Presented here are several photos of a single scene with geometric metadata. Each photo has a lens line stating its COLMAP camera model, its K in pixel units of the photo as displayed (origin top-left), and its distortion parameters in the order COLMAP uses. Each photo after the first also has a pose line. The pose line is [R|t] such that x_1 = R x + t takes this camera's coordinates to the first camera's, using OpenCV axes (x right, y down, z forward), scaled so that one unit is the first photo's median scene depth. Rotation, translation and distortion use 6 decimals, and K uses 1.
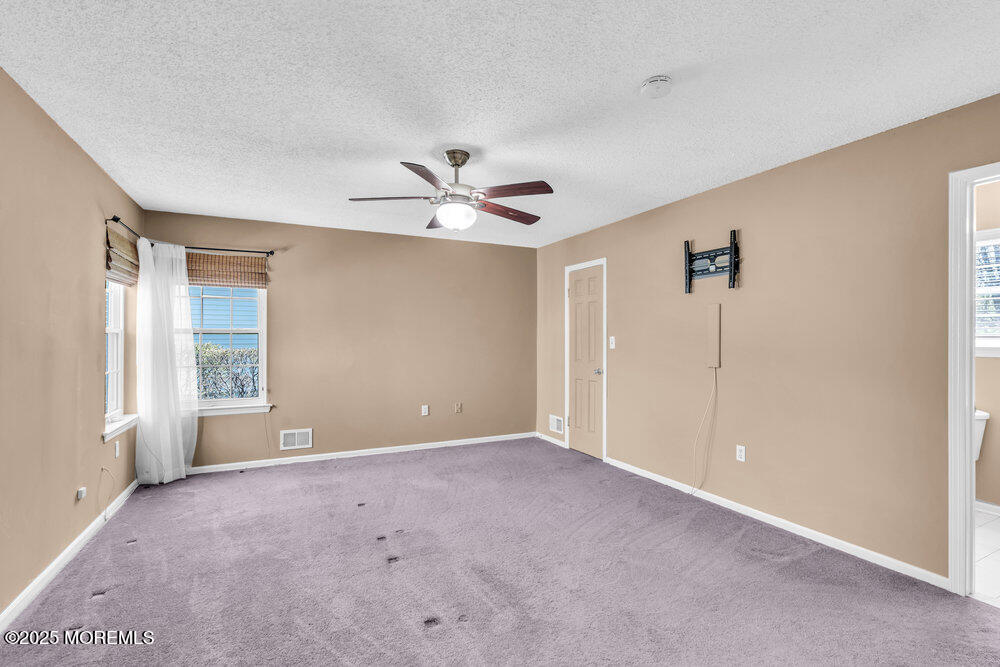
lens RADIAL K [[453.6, 0, 498.8], [0, 453.6, 337.7], [0, 0, 1]] dist [-0.001106, 0.000059]
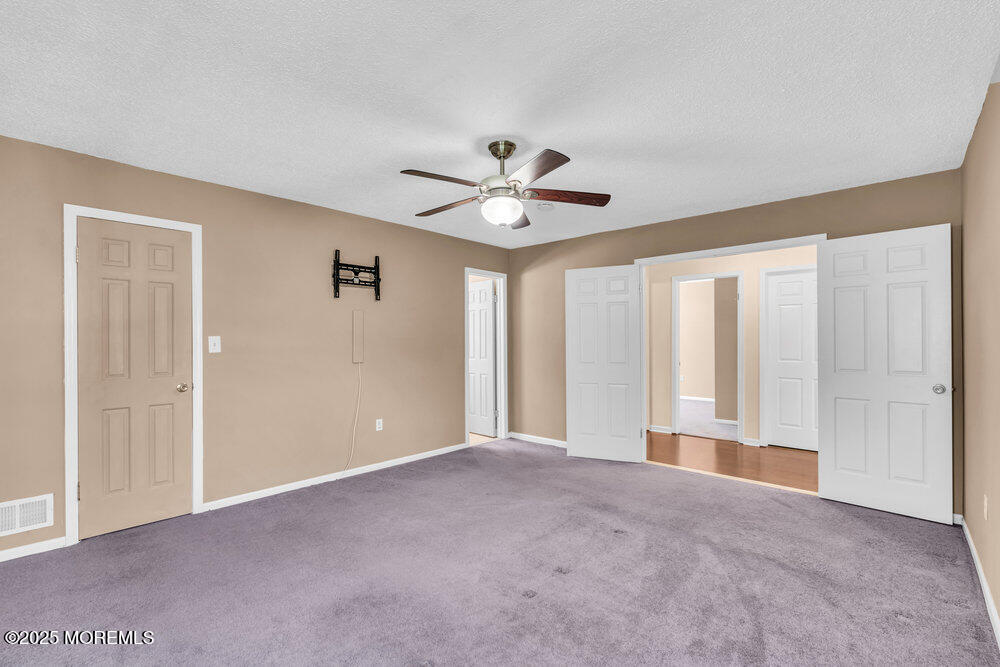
lens RADIAL K [[453.6, 0, 498.8], [0, 453.6, 337.7], [0, 0, 1]] dist [-0.001106, 0.000059]
pose [[-0.352190, 0.009798, 0.935877, -0.751622], [0.004868, 0.999951, -0.008637, 0.010910], [-0.935916, 0.001514, -0.352221, 1.020903]]
